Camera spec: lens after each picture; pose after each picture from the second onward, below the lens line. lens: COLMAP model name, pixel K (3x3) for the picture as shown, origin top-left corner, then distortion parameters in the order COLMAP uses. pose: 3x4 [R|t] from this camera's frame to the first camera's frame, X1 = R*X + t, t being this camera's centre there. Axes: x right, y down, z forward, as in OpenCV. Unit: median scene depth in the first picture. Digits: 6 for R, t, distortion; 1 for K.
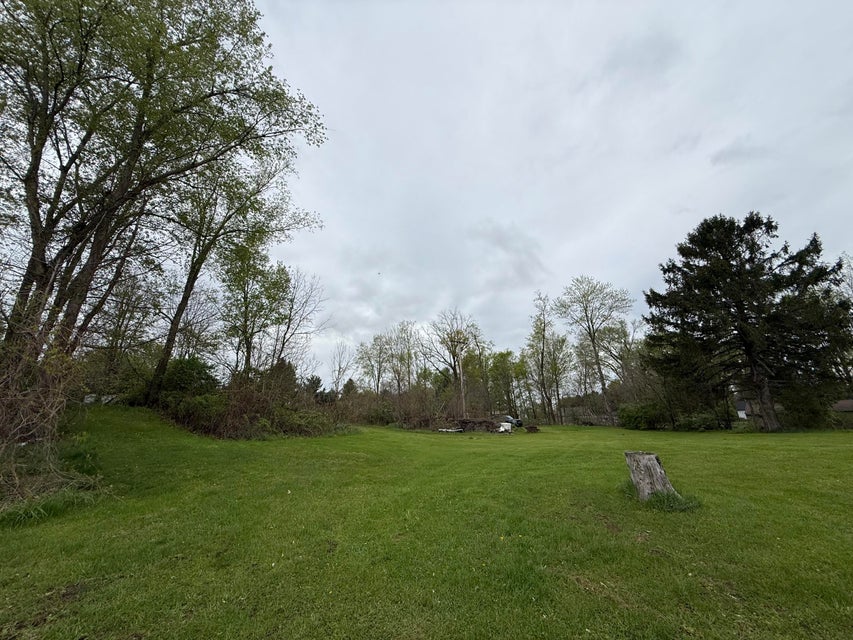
lens RADIAL K [[339.0, 0, 423.9], [0, 339.0, 319.7], [0, 0, 1]] dist [-0.001364, -0.000315]
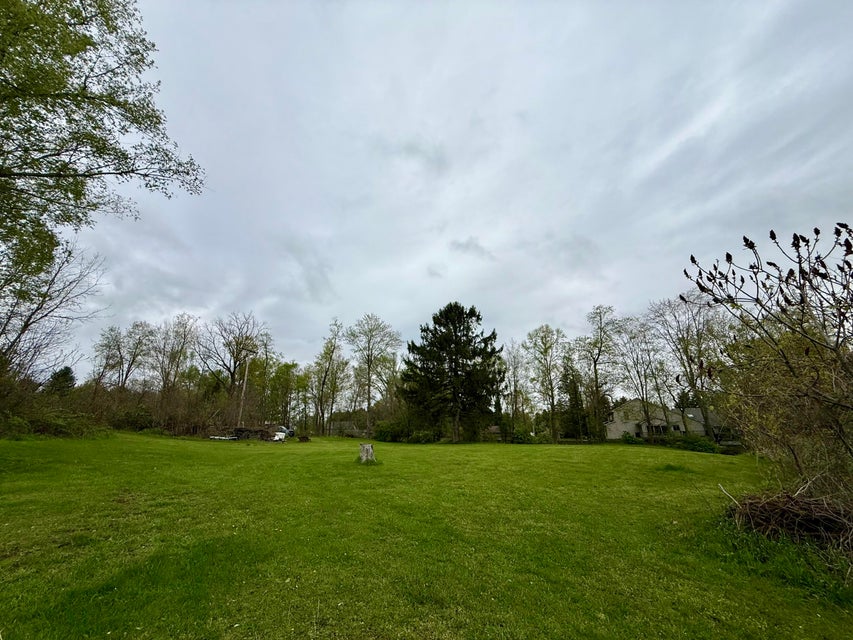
lens RADIAL K [[339.0, 0, 423.9], [0, 339.0, 319.7], [0, 0, 1]] dist [-0.001364, -0.000315]
pose [[0.804880, 0.218483, 0.551755, -0.053881], [-0.200101, 0.975230, -0.094269, -0.031224], [-0.558684, -0.034532, 0.828662, -0.117956]]
